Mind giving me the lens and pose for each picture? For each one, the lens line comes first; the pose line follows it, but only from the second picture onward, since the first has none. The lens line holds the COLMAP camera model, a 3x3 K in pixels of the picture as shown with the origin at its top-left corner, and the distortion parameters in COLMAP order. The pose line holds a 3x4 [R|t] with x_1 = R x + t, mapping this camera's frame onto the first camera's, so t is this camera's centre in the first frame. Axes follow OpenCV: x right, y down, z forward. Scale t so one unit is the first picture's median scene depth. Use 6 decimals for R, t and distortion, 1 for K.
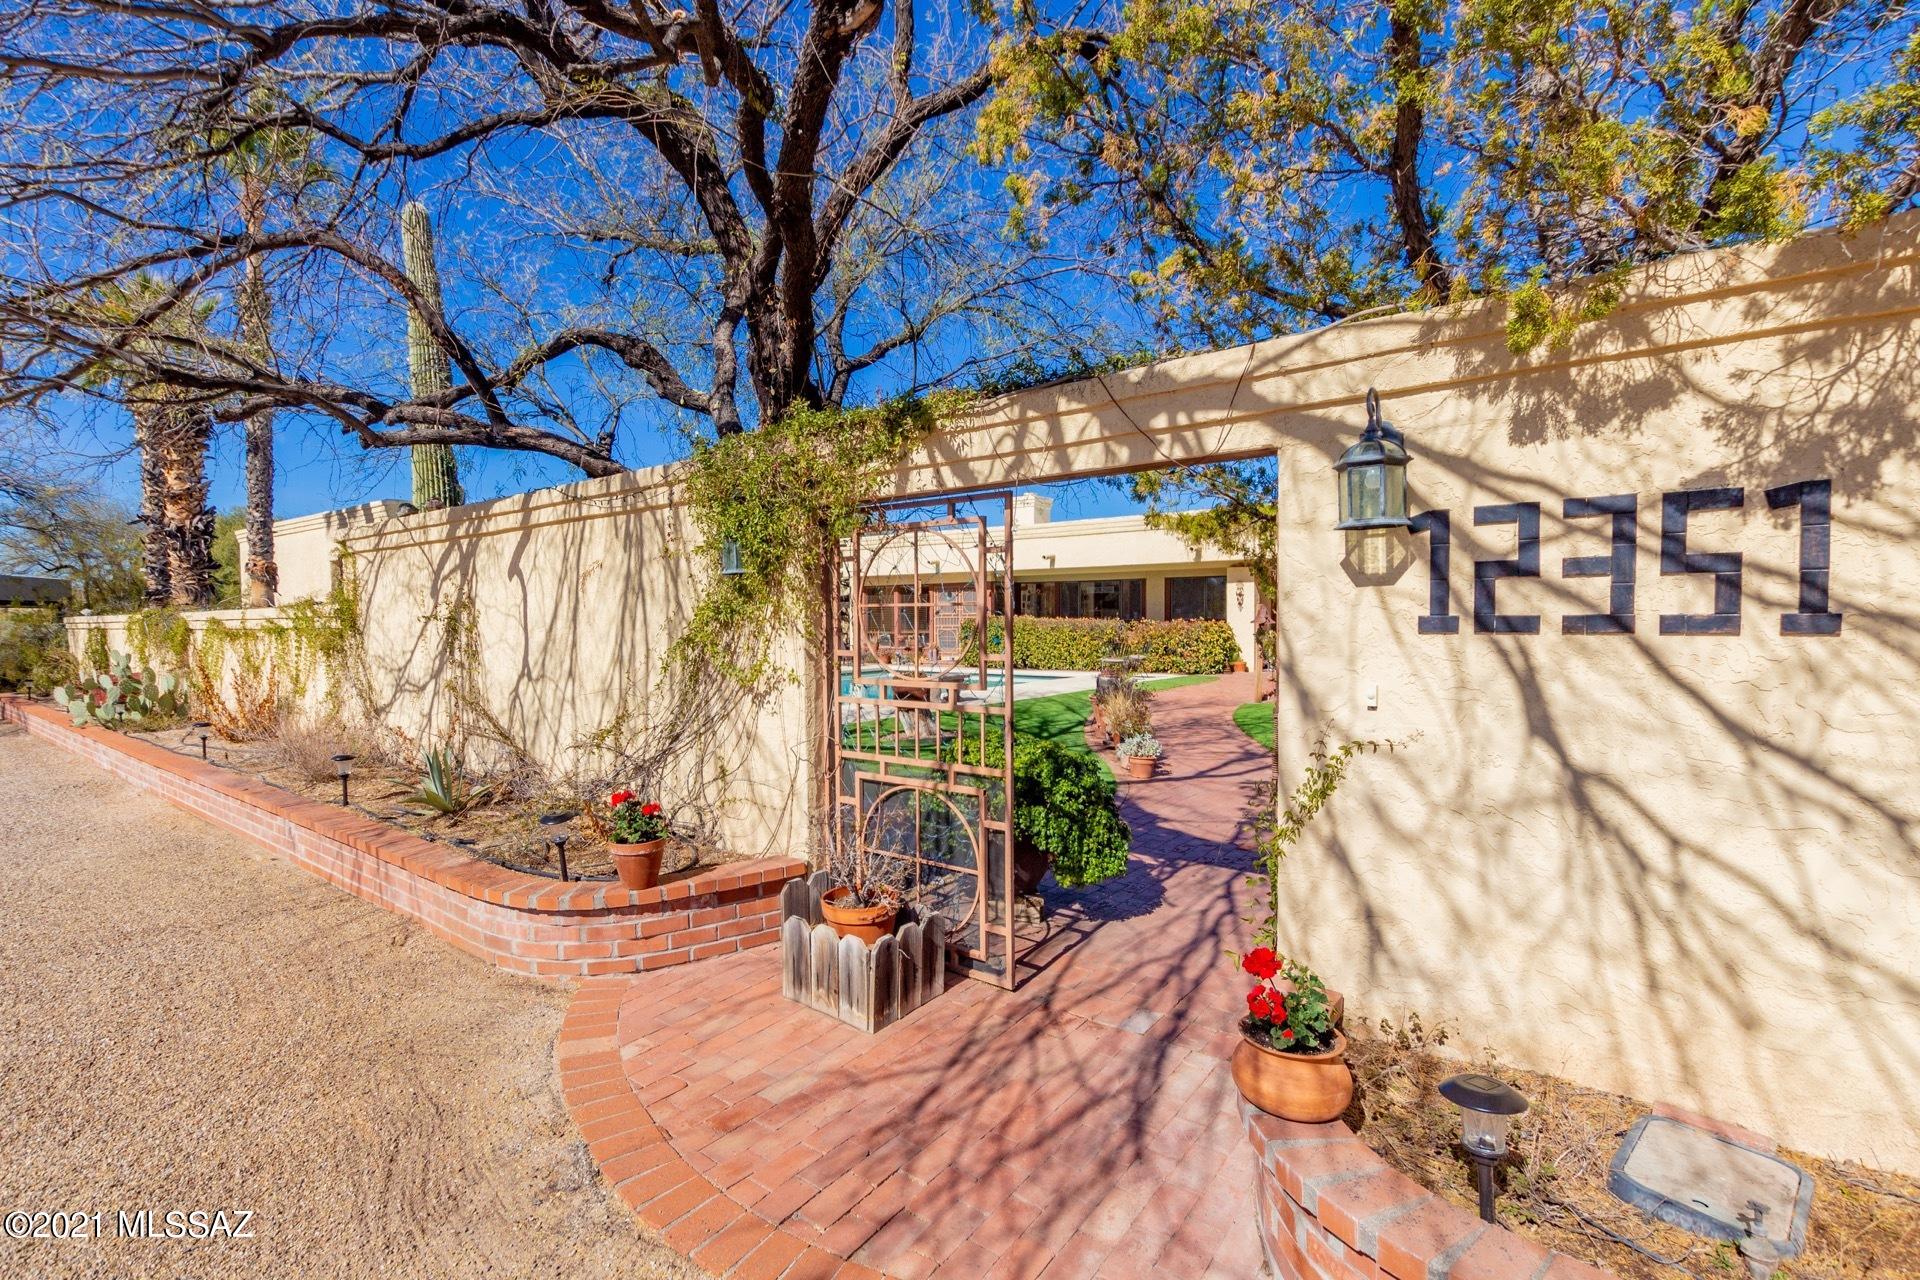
lens RADIAL K [[877.8, 0, 960.7], [0, 877.8, 636.4], [0, 0, 1]] dist [-0.001838, -0.000137]
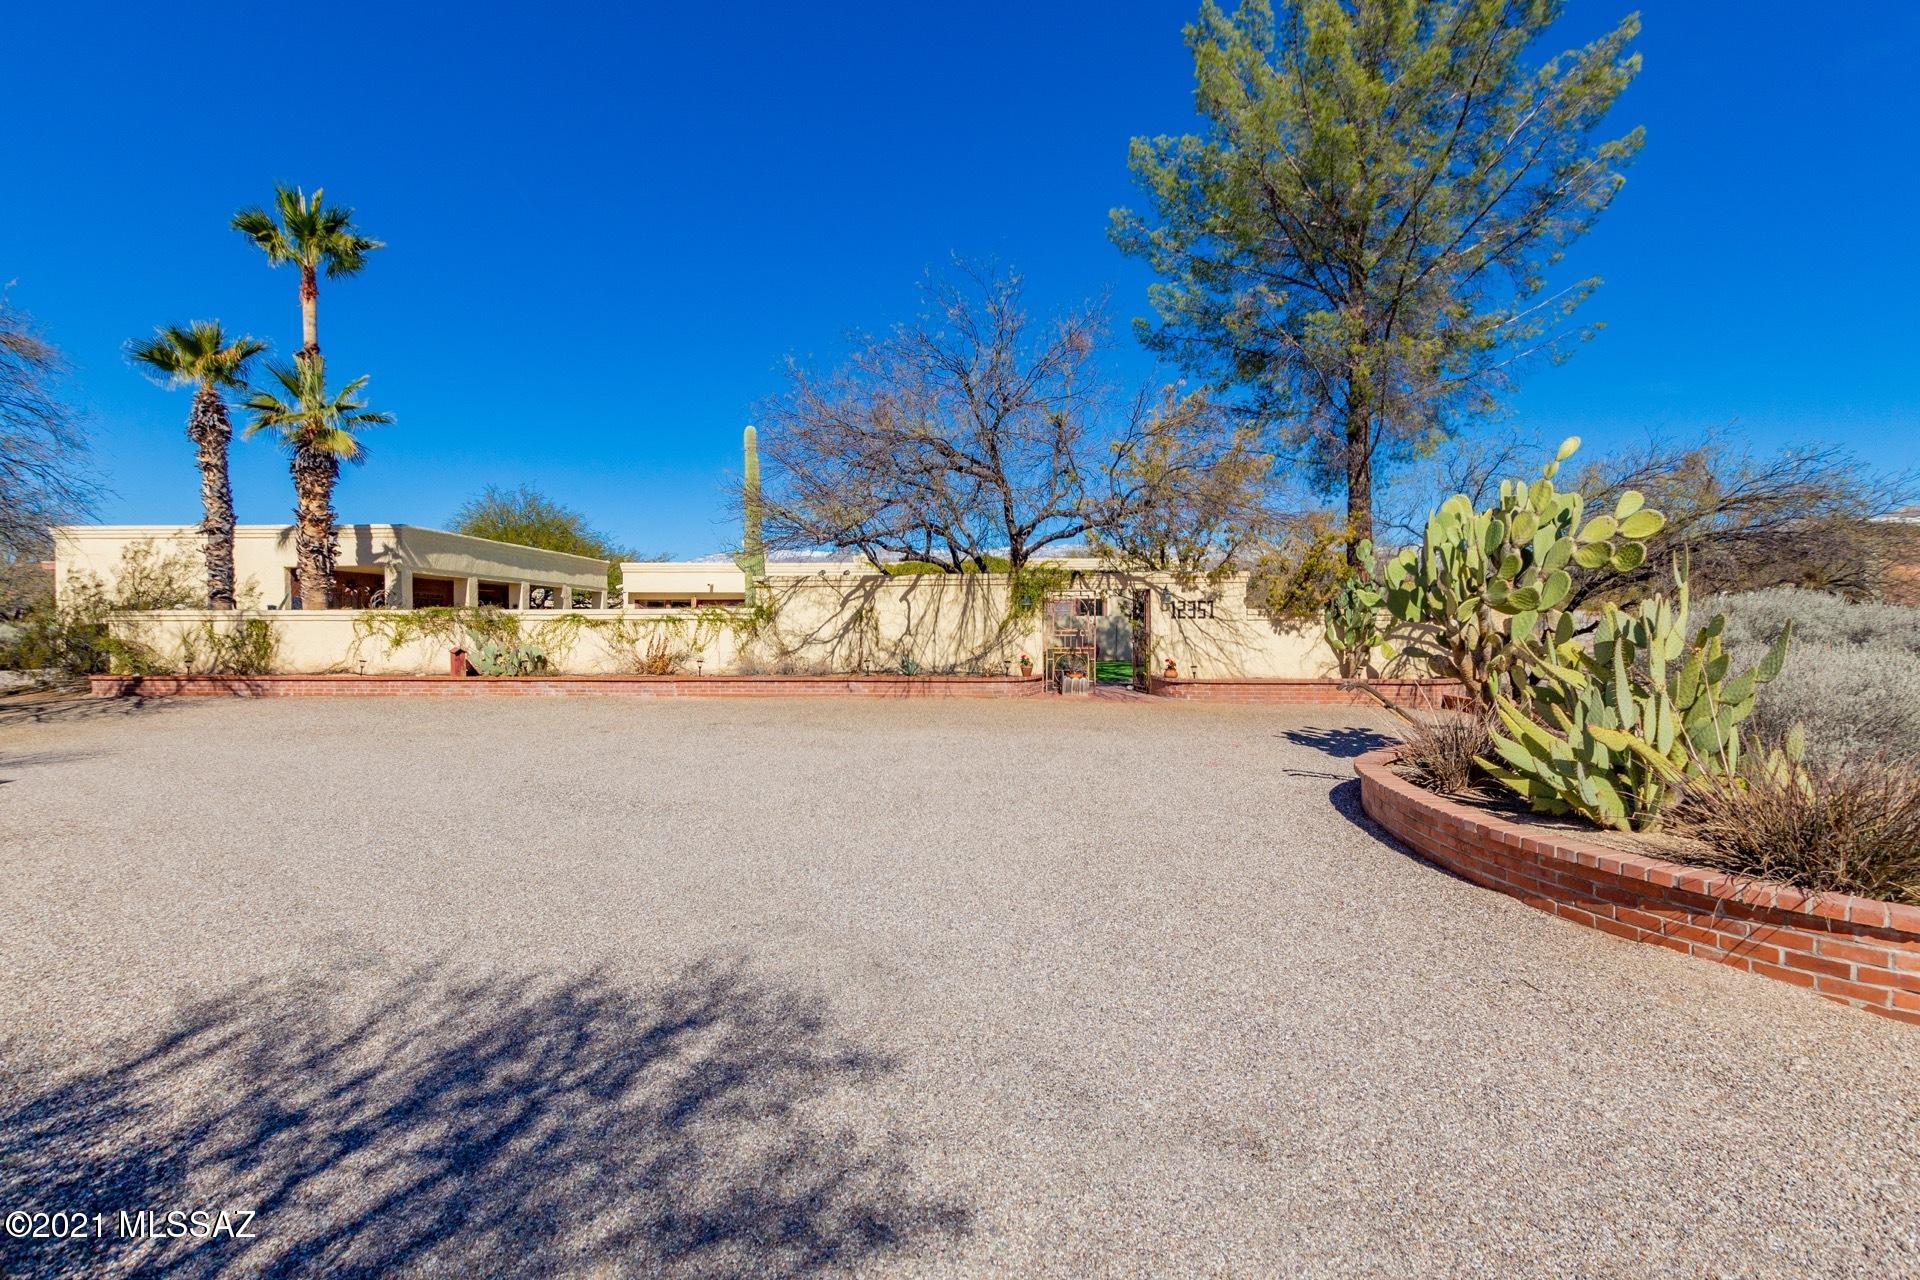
lens RADIAL K [[877.8, 0, 959.5], [0, 877.8, 634.8], [0, 0, 1]] dist [-0.001838, -0.000137]
pose [[0.762991, -0.018970, 0.646131, -2.842278], [0.008019, 0.999770, 0.019883, -0.013683], [-0.646360, -0.009989, 0.762967, -1.754583]]
